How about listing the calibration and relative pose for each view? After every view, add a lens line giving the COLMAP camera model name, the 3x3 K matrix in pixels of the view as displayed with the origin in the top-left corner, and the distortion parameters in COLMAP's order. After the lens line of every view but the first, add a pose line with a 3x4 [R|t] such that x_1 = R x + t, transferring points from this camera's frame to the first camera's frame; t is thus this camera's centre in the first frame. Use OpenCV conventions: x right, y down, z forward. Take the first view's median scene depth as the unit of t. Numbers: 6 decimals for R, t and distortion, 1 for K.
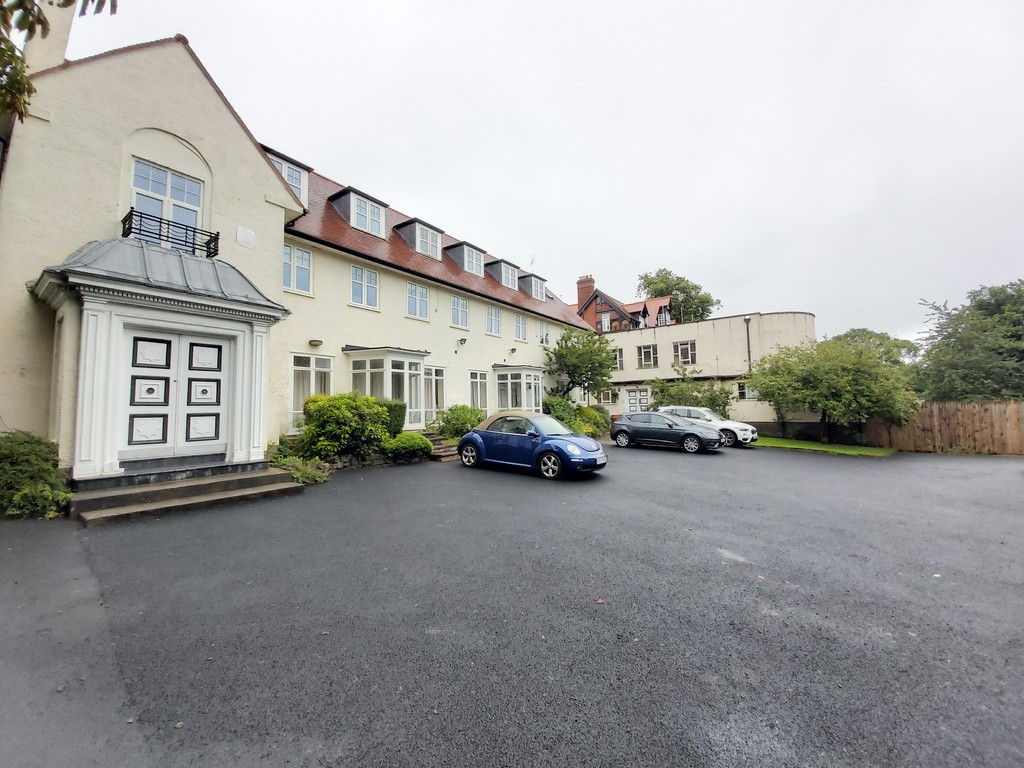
lens RADIAL K [[401.3, 0, 511.9], [0, 401.3, 375.9], [0, 0, 1]] dist [0.013566, -0.012476]
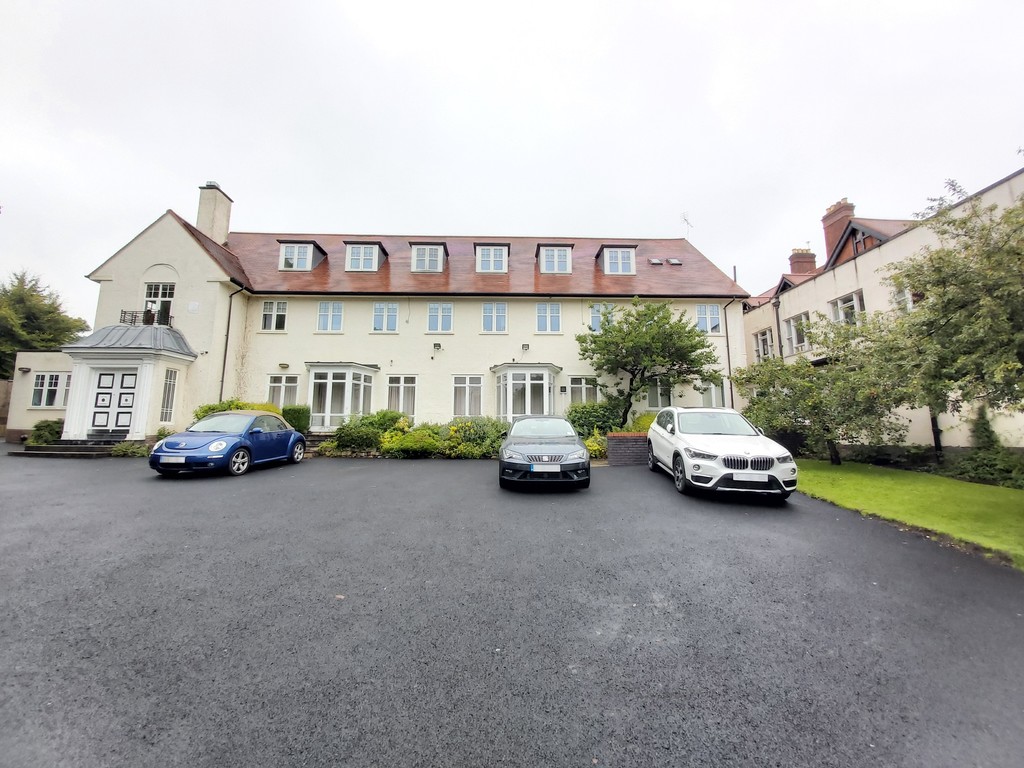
lens RADIAL K [[401.3, 0, 511.9], [0, 401.3, 375.9], [0, 0, 1]] dist [0.013566, -0.012476]
pose [[0.613313, -0.091317, -0.784544, 0.963719], [0.052411, 0.995810, -0.074936, 0.087705], [0.788099, 0.004841, 0.615529, 0.693359]]
